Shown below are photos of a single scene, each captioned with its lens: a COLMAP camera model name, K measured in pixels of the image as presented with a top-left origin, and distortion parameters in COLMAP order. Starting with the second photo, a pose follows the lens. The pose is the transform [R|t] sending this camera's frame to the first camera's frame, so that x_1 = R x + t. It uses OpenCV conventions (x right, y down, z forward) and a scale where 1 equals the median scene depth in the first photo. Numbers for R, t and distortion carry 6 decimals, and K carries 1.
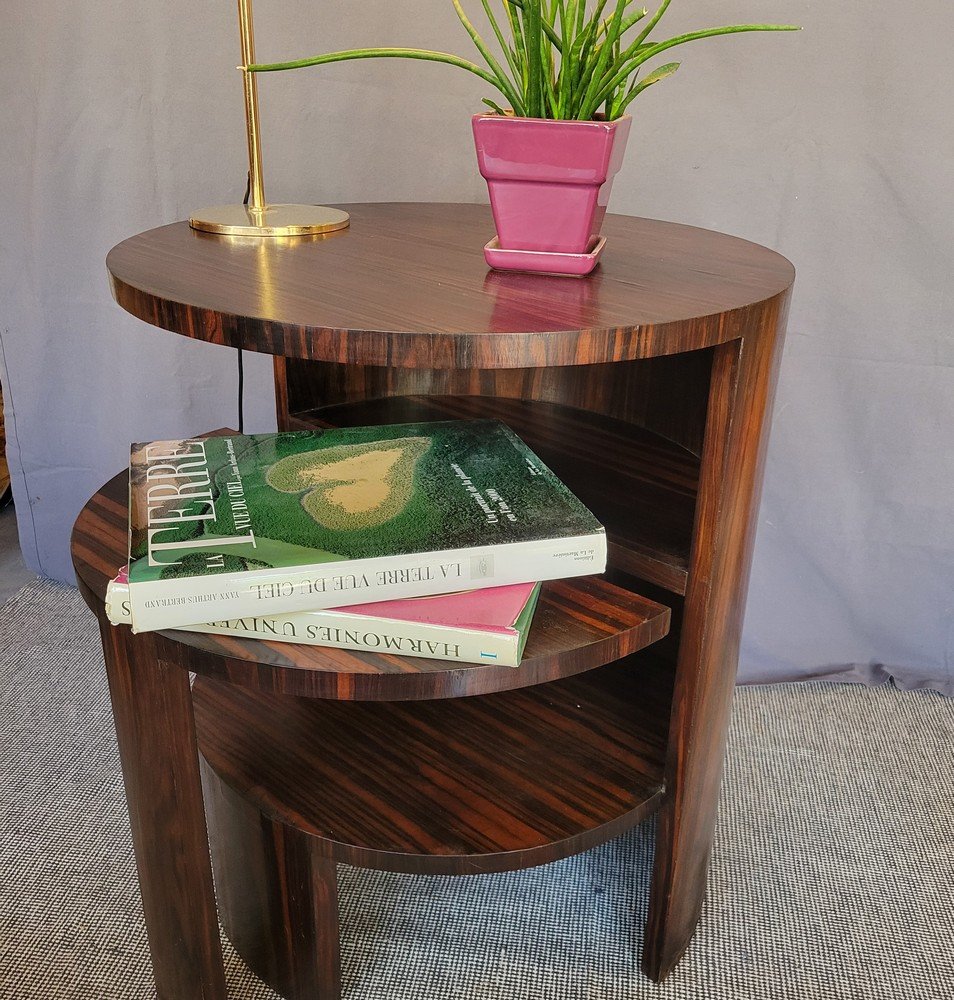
lens RADIAL K [[986.4, 0, 510.1], [0, 986.4, 499.2], [0, 0, 1]] dist [0.016897, 0.009877]
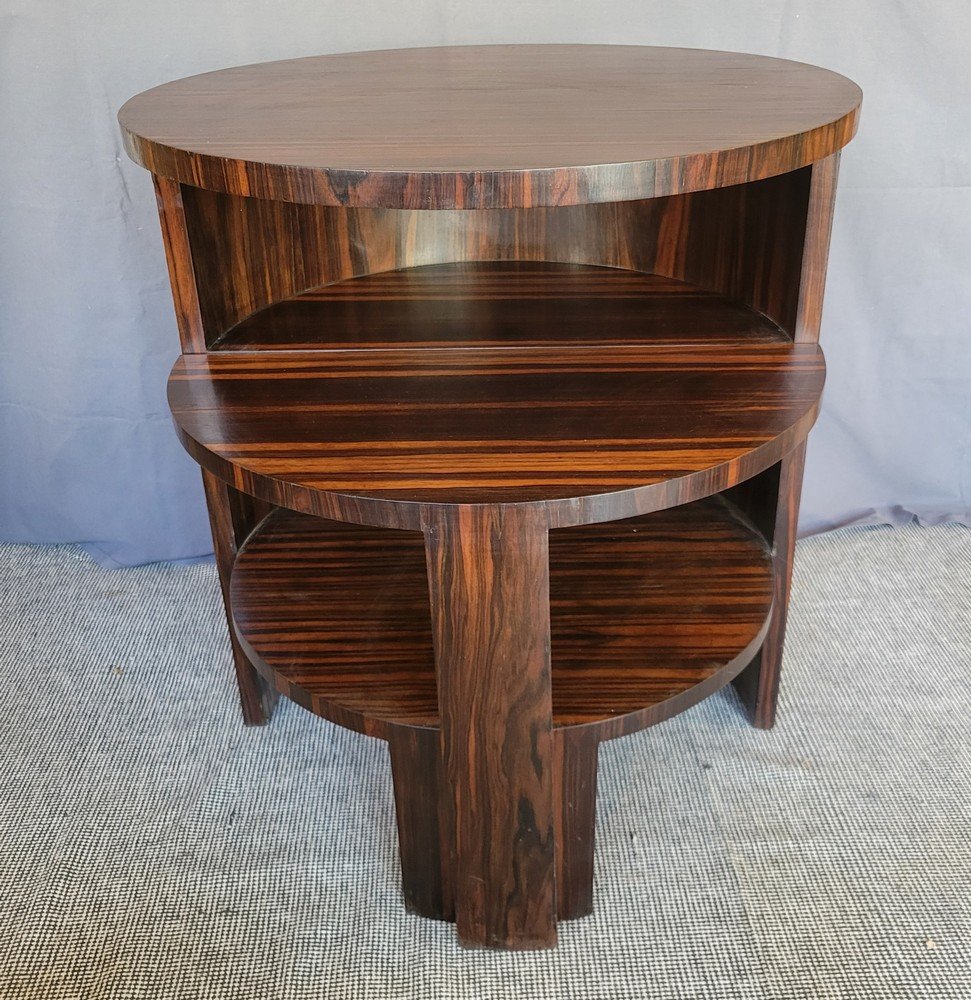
lens RADIAL K [[1096.6, 0, 485.1], [0, 1096.6, 486.8], [0, 0, 1]] dist [0.021810, -0.019660]
pose [[0.768635, -0.348951, 0.536128, -0.726941], [0.305845, 0.936579, 0.171111, -0.083142], [-0.561835, 0.032450, 0.826613, 0.169008]]
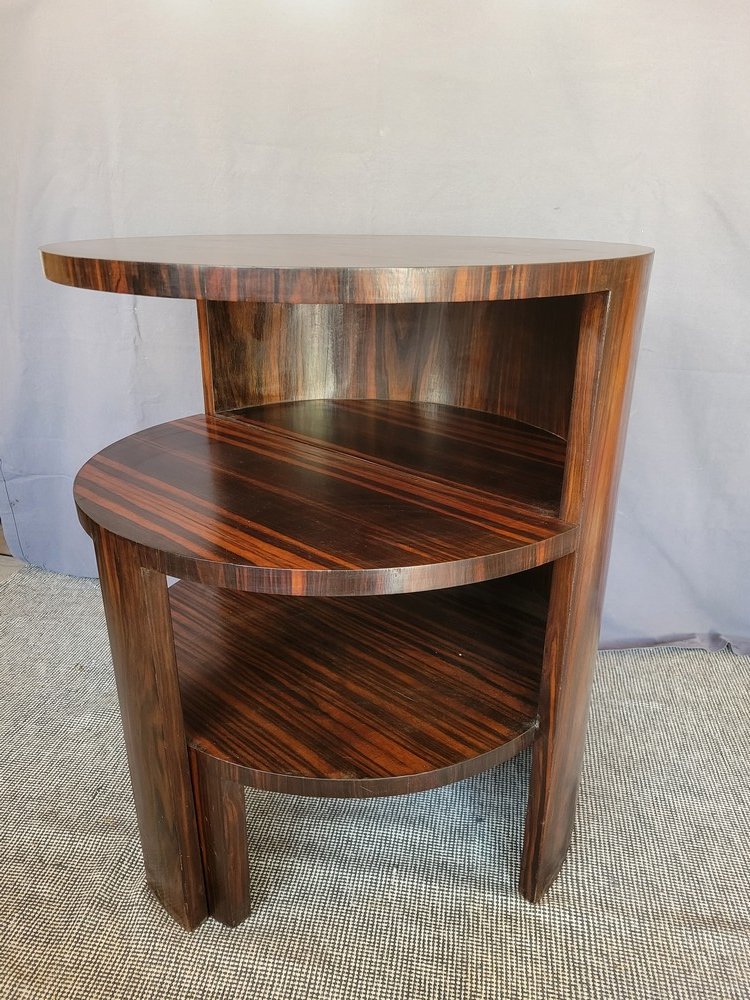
lens RADIAL K [[740.0, 0, 375.4], [0, 740.0, 512.3], [0, 0, 1]] dist [0.021326, 0.001582]
pose [[0.998897, -0.005342, -0.046642, 0.013877], [0.003821, 0.999460, -0.032628, 0.082627], [0.046791, 0.032414, 0.998379, 0.153068]]
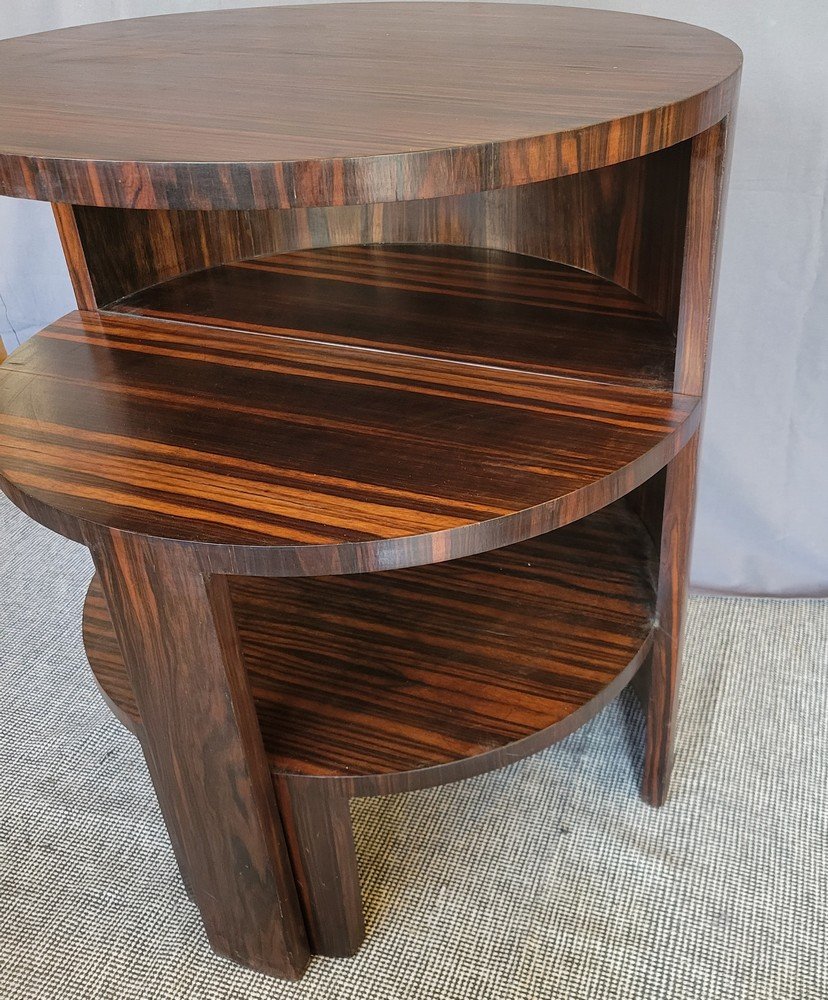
lens RADIAL K [[1002.9, 0, 490.3], [0, 1002.9, 511.6], [0, 0, 1]] dist [0.026462, -0.018372]
pose [[0.936821, -0.233642, 0.260341, -0.226046], [0.189380, 0.964490, 0.184106, -0.021457], [-0.294112, -0.123171, 0.947801, 0.137725]]
